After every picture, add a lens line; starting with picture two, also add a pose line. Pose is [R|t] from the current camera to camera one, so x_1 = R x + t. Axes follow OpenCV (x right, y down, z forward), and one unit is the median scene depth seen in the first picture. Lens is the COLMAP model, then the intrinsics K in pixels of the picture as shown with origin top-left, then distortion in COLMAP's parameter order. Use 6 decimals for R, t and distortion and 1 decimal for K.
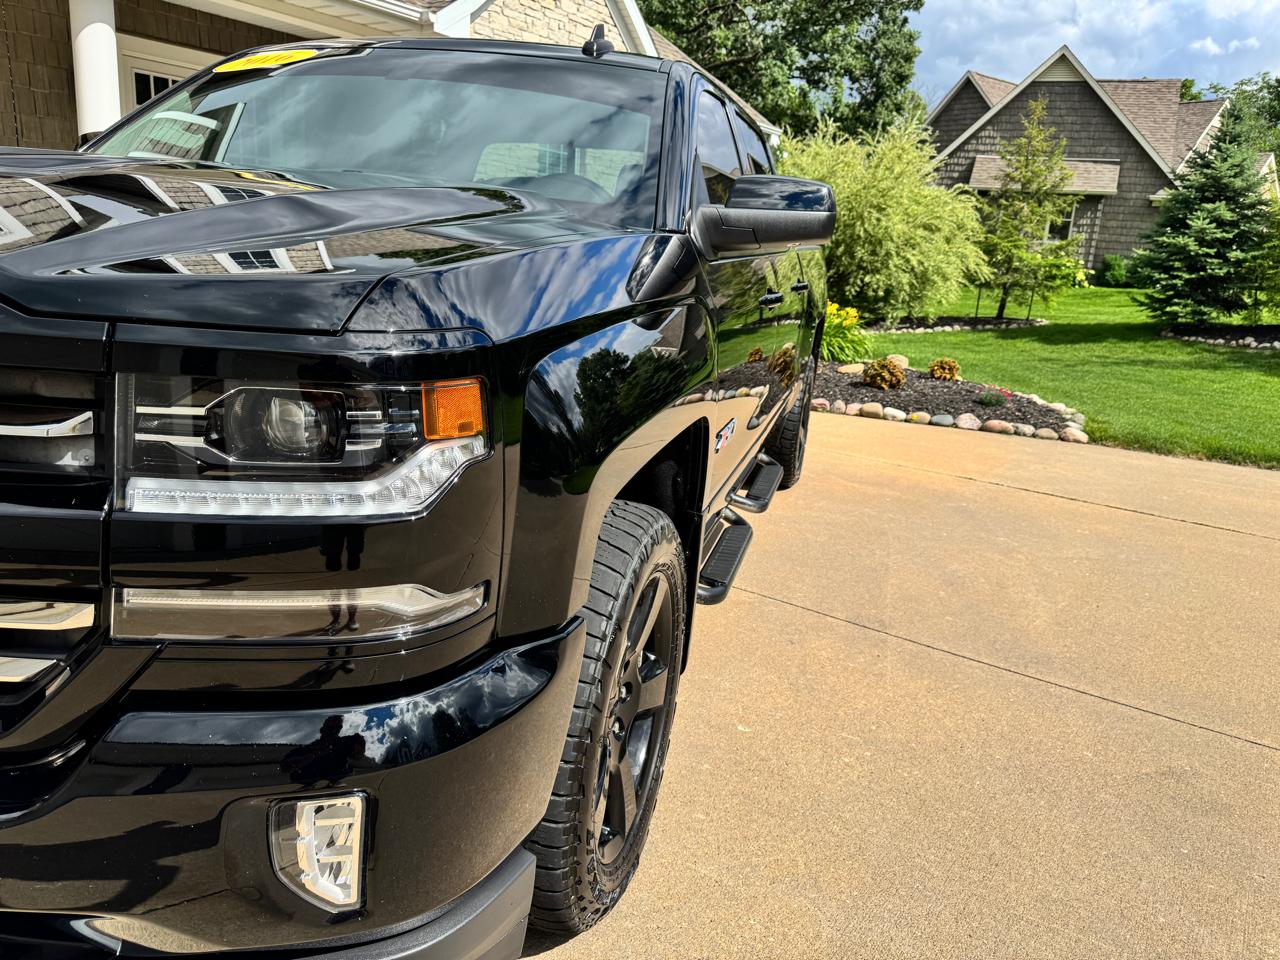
lens RADIAL K [[908.6, 0, 647.8], [0, 908.6, 478.7], [0, 0, 1]] dist [0.020301, -0.020765]
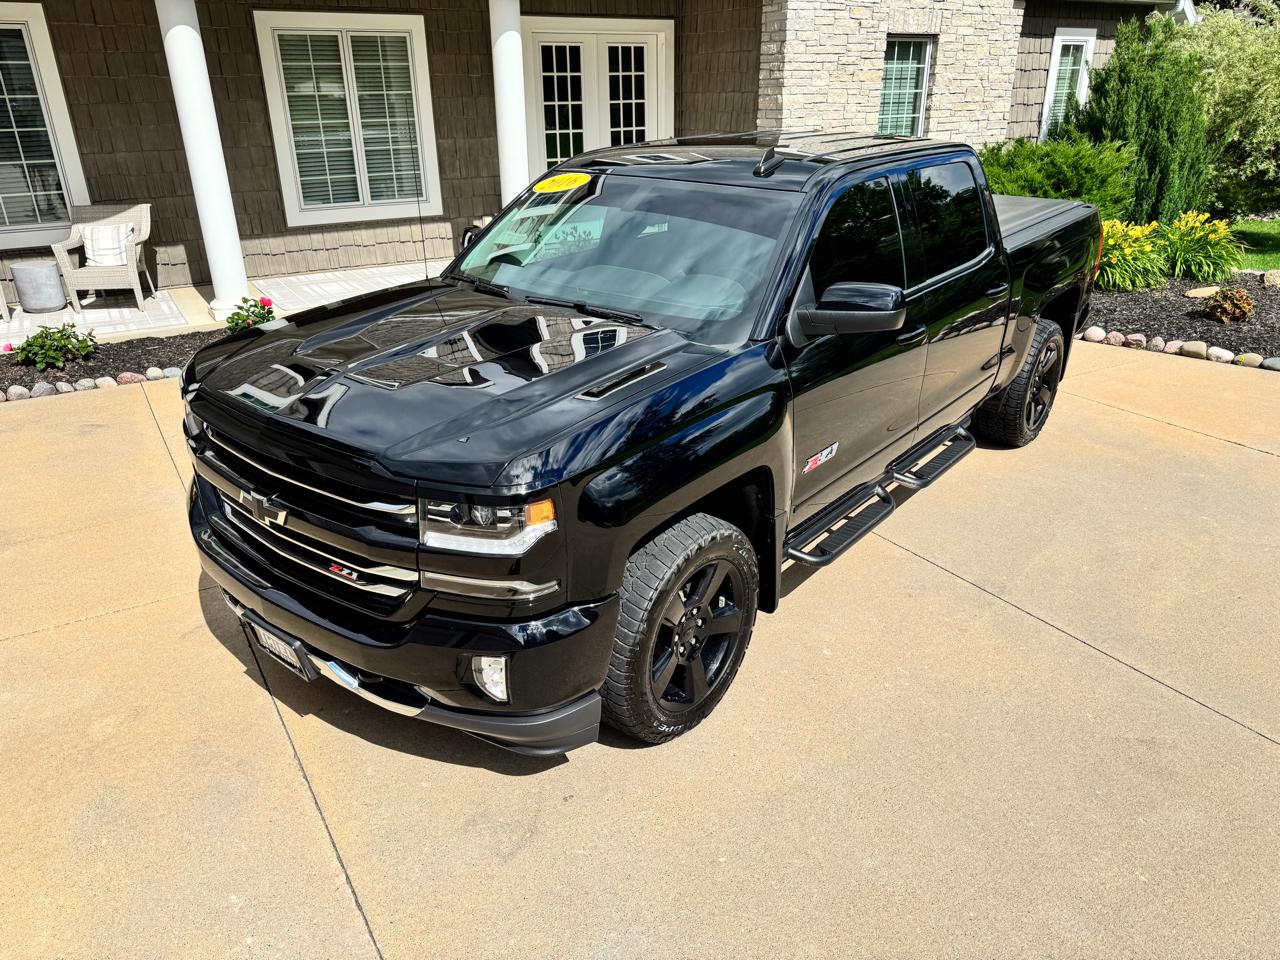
lens RADIAL K [[908.6, 0, 635.8], [0, 908.6, 481.9], [0, 0, 1]] dist [0.020301, -0.020765]
pose [[0.905789, 0.093841, -0.413207, 0.115122], [-0.032260, 0.987611, 0.153573, -0.061034], [0.422499, -0.125774, 0.897594, -0.119550]]
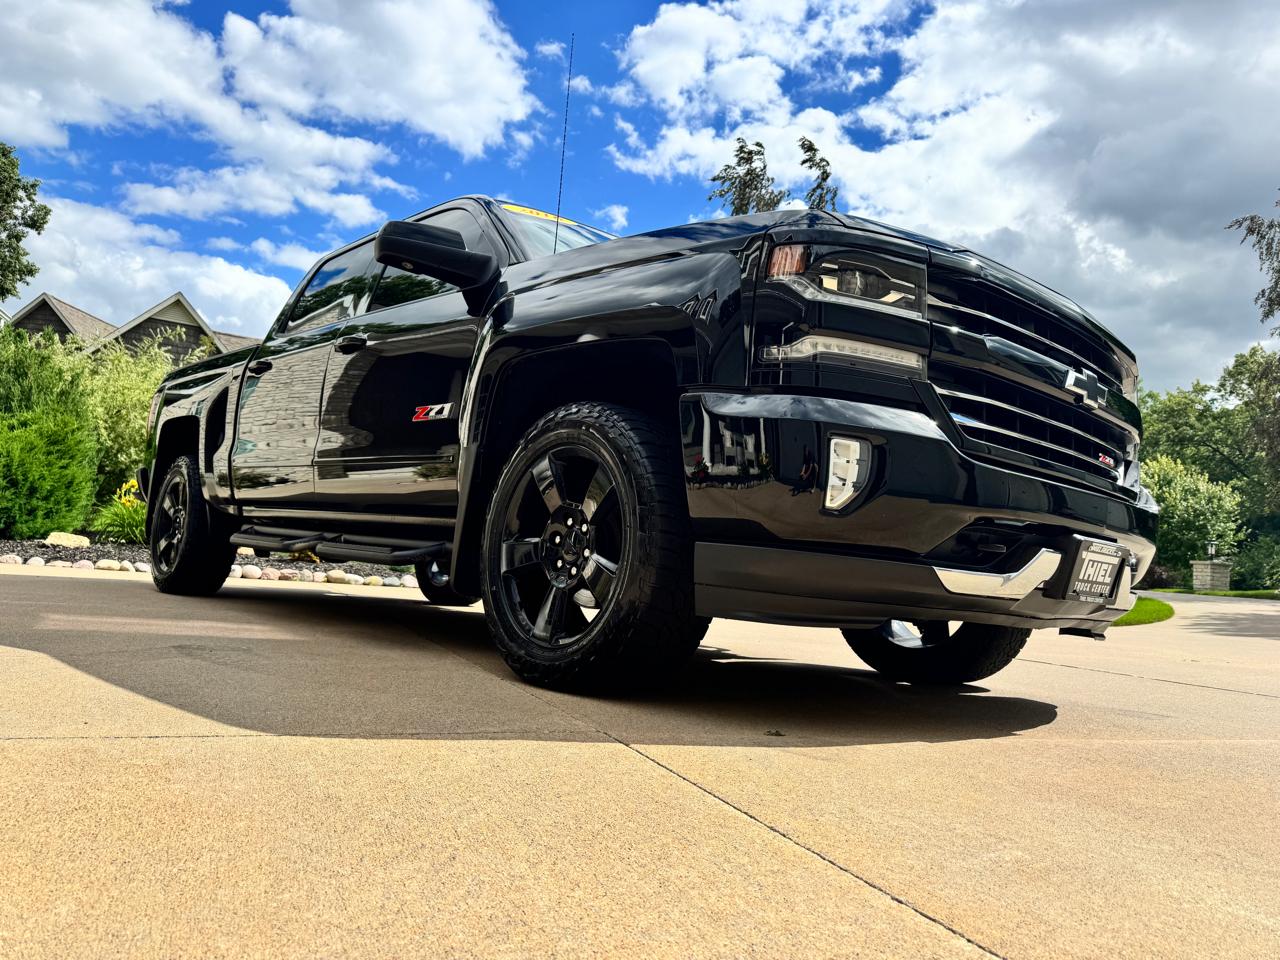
lens RADIAL K [[908.6, 0, 641.9], [0, 908.6, 467.2], [0, 0, 1]] dist [0.020301, -0.020765]
pose [[0.552135, 0.057118, 0.831796, -0.437915], [0.167593, 0.969685, -0.177832, 0.050229], [-0.816737, 0.237590, 0.525825, 0.079944]]
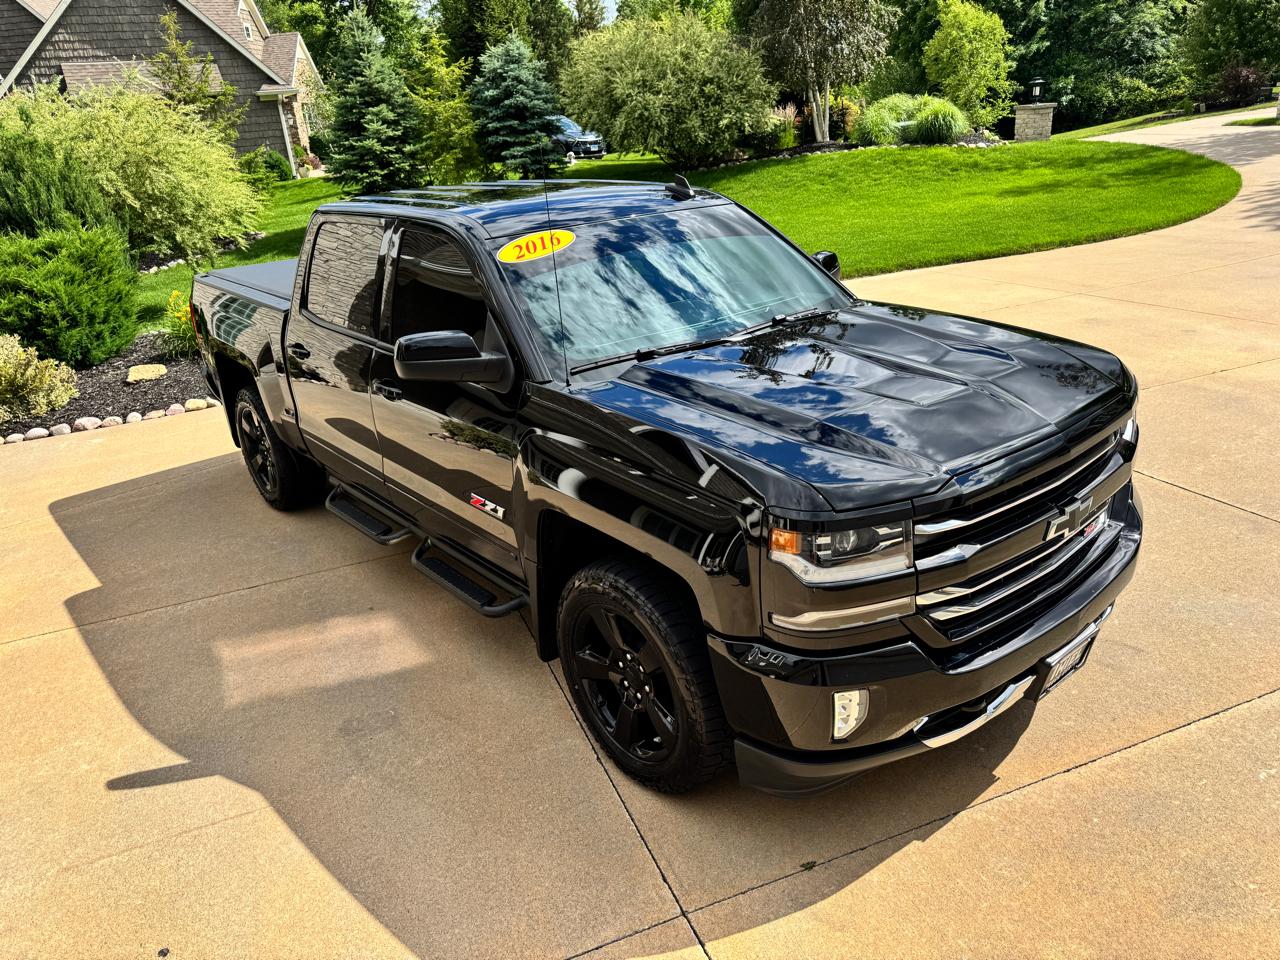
lens RADIAL K [[908.6, 0, 640.7], [0, 908.6, 475.0], [0, 0, 1]] dist [0.020301, -0.020765]
pose [[0.571113, -0.404642, 0.714210, -0.429815], [0.314910, 0.911493, 0.264599, -0.138606], [-0.758065, 0.073796, 0.647991, 0.019872]]
